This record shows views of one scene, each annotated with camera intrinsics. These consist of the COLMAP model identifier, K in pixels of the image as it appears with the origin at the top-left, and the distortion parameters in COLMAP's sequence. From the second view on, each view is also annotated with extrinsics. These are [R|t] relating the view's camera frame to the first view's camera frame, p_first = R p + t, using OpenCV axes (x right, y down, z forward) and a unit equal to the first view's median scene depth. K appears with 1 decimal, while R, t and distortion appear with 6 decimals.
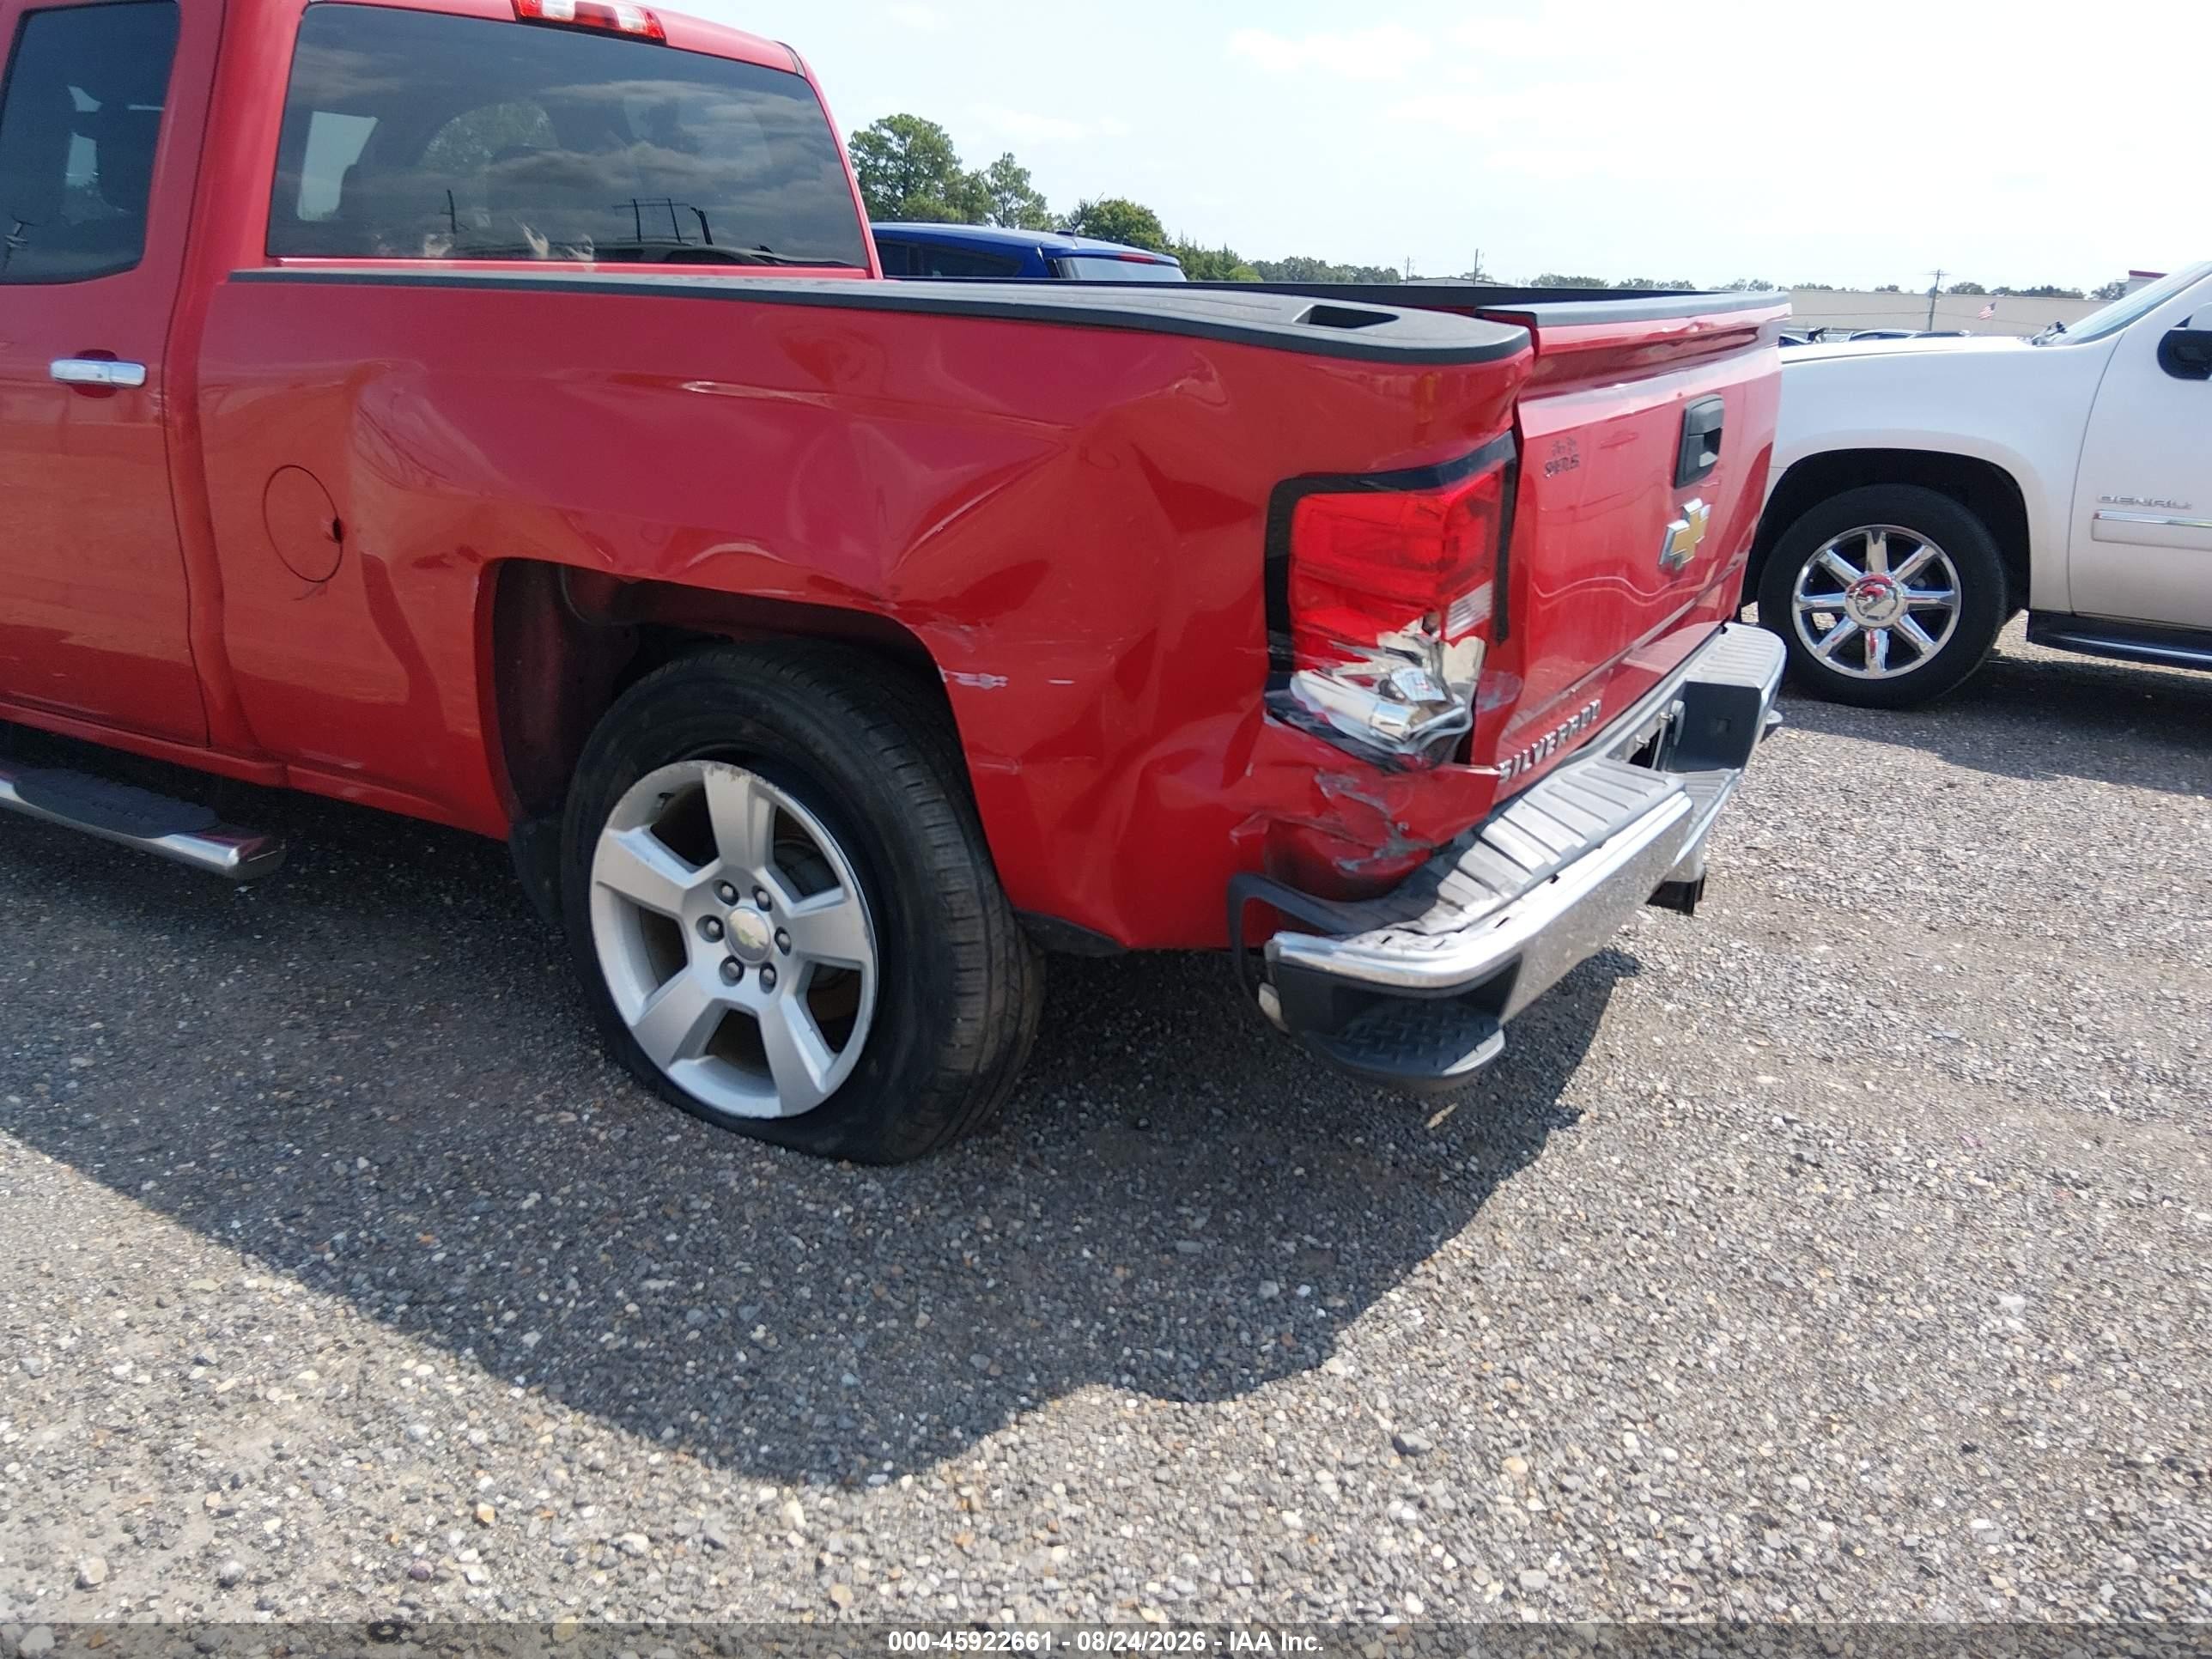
lens RADIAL K [[1636.9, 0, 1078.6], [0, 1636.9, 836.3], [0, 0, 1]] dist [0.126653, -0.208667]
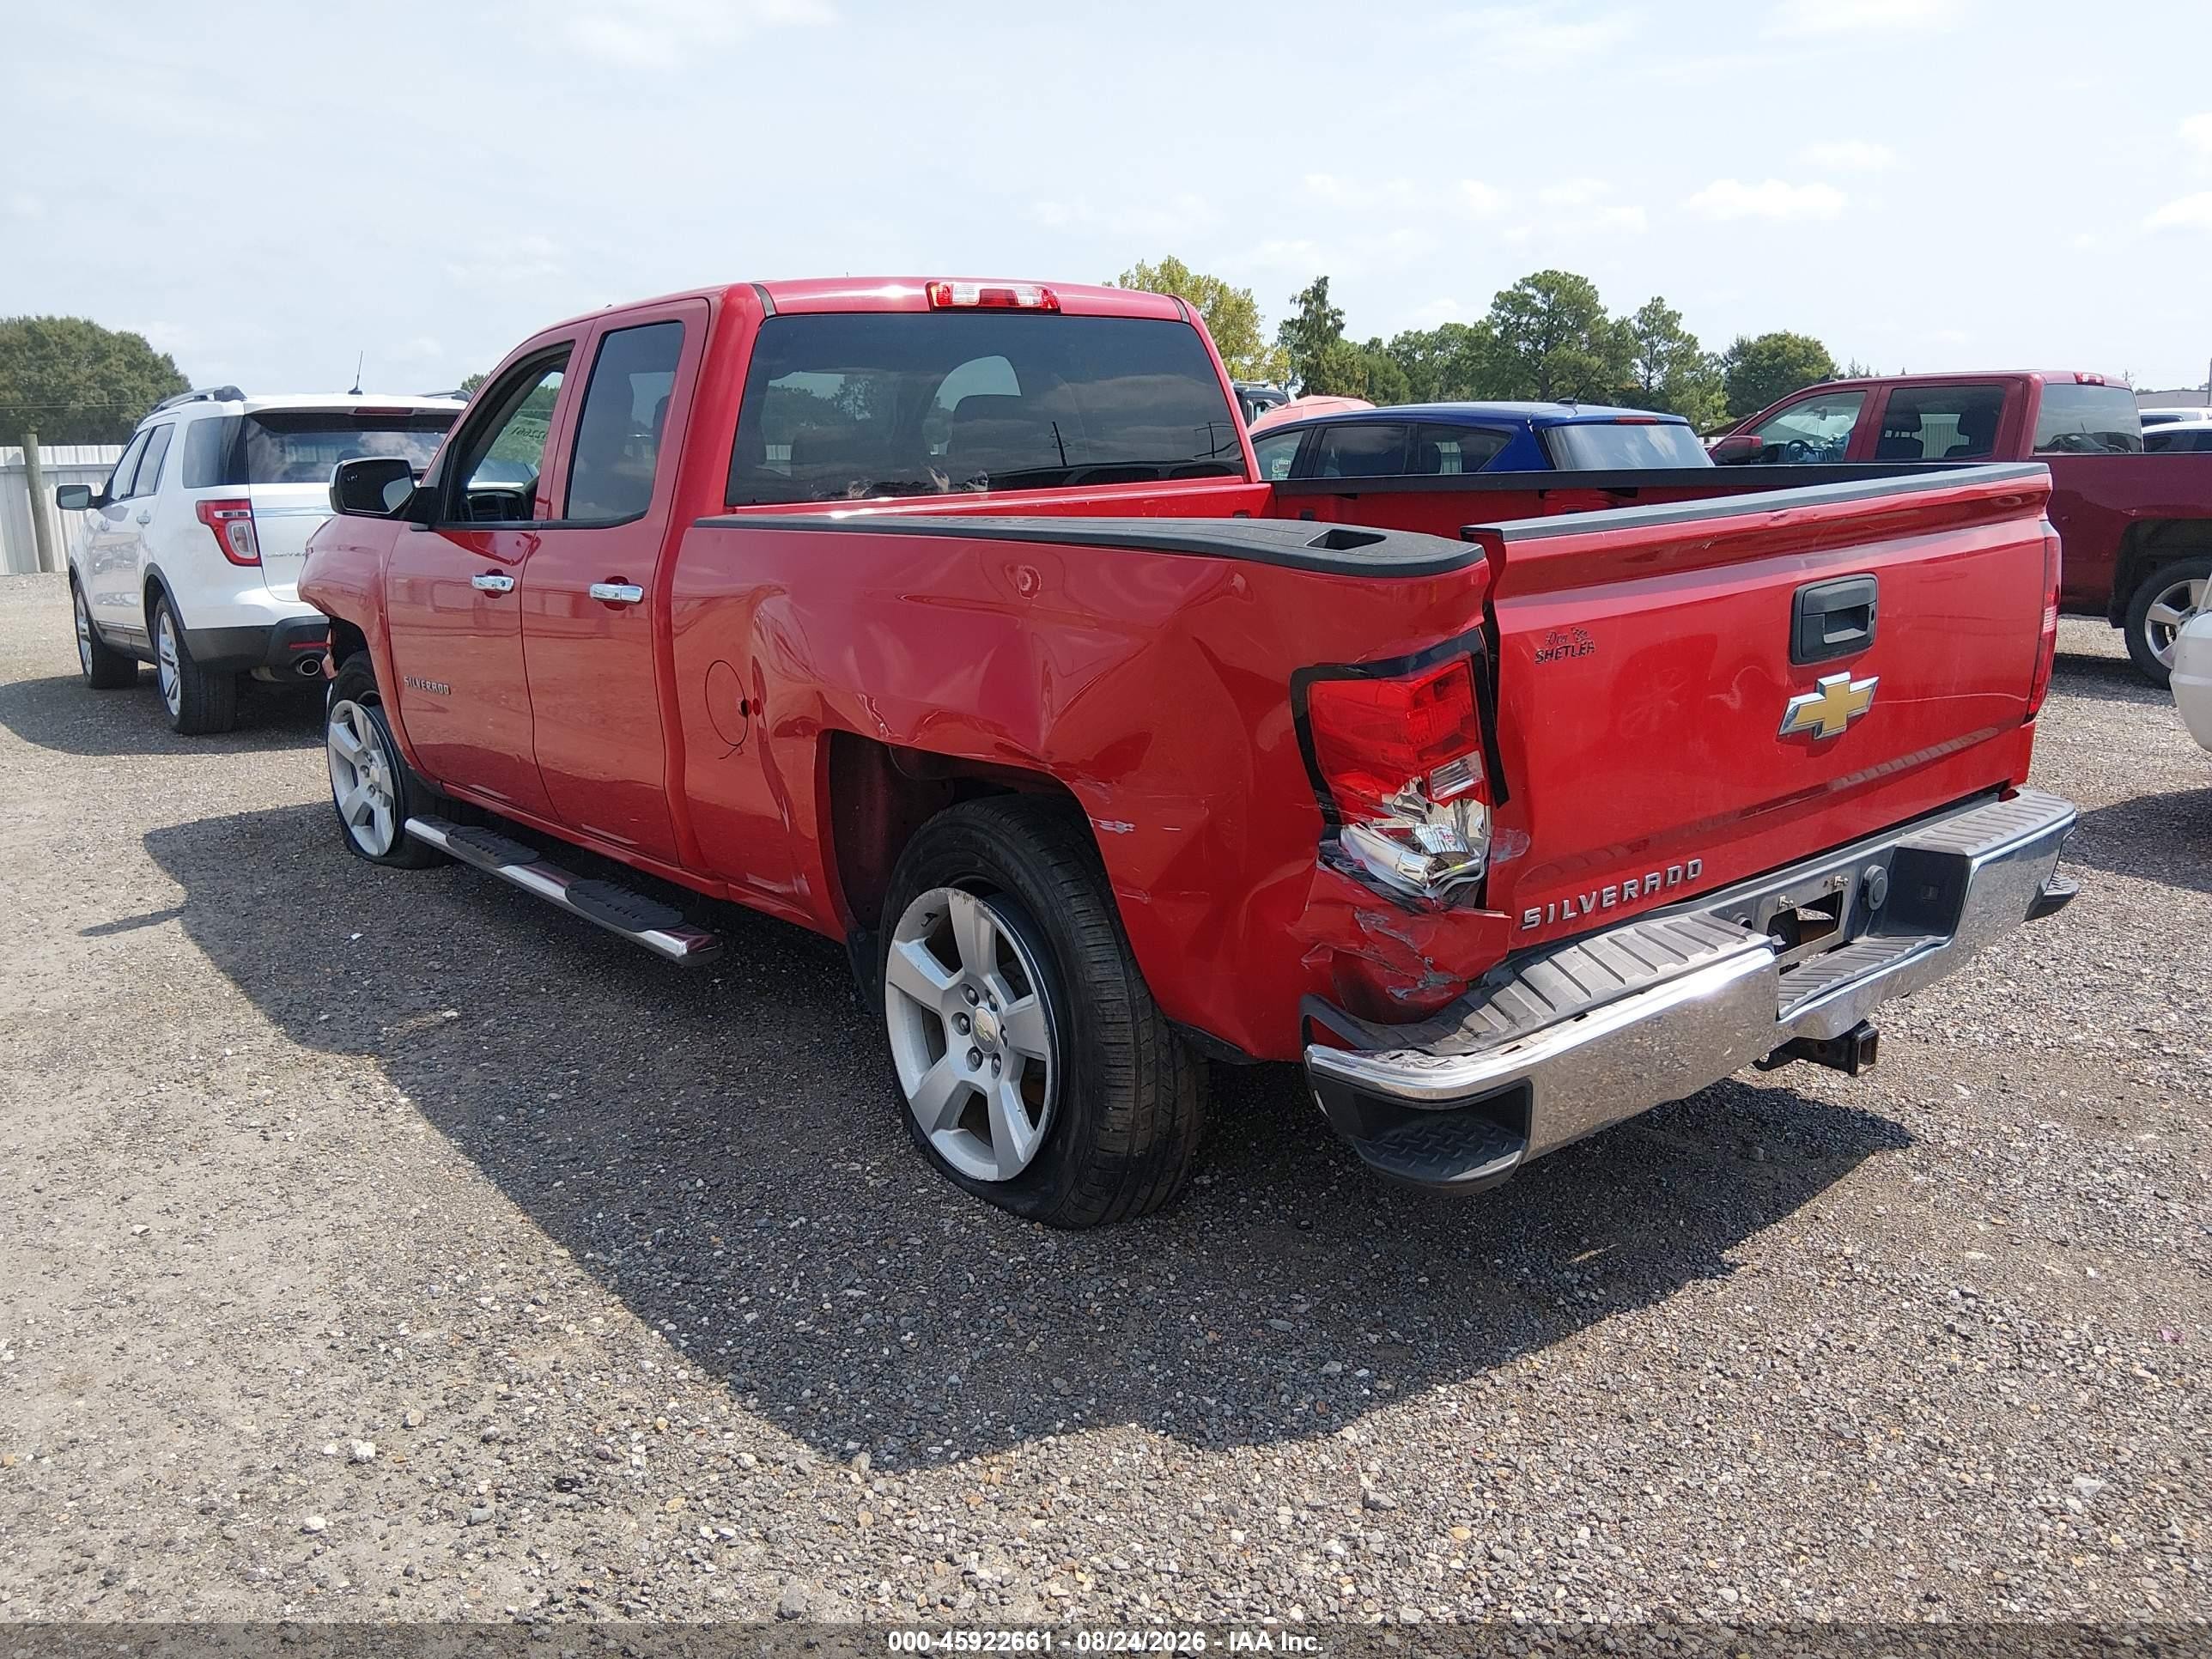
lens RADIAL K [[1636.9, 0, 1078.6], [0, 1636.9, 836.3], [0, 0, 1]] dist [0.126653, -0.208667]
pose [[0.933125, 0.024172, -0.358739, 0.361091], [-0.057104, 0.995037, -0.081490, 0.014427], [0.354988, 0.096525, 0.929874, -0.159014]]
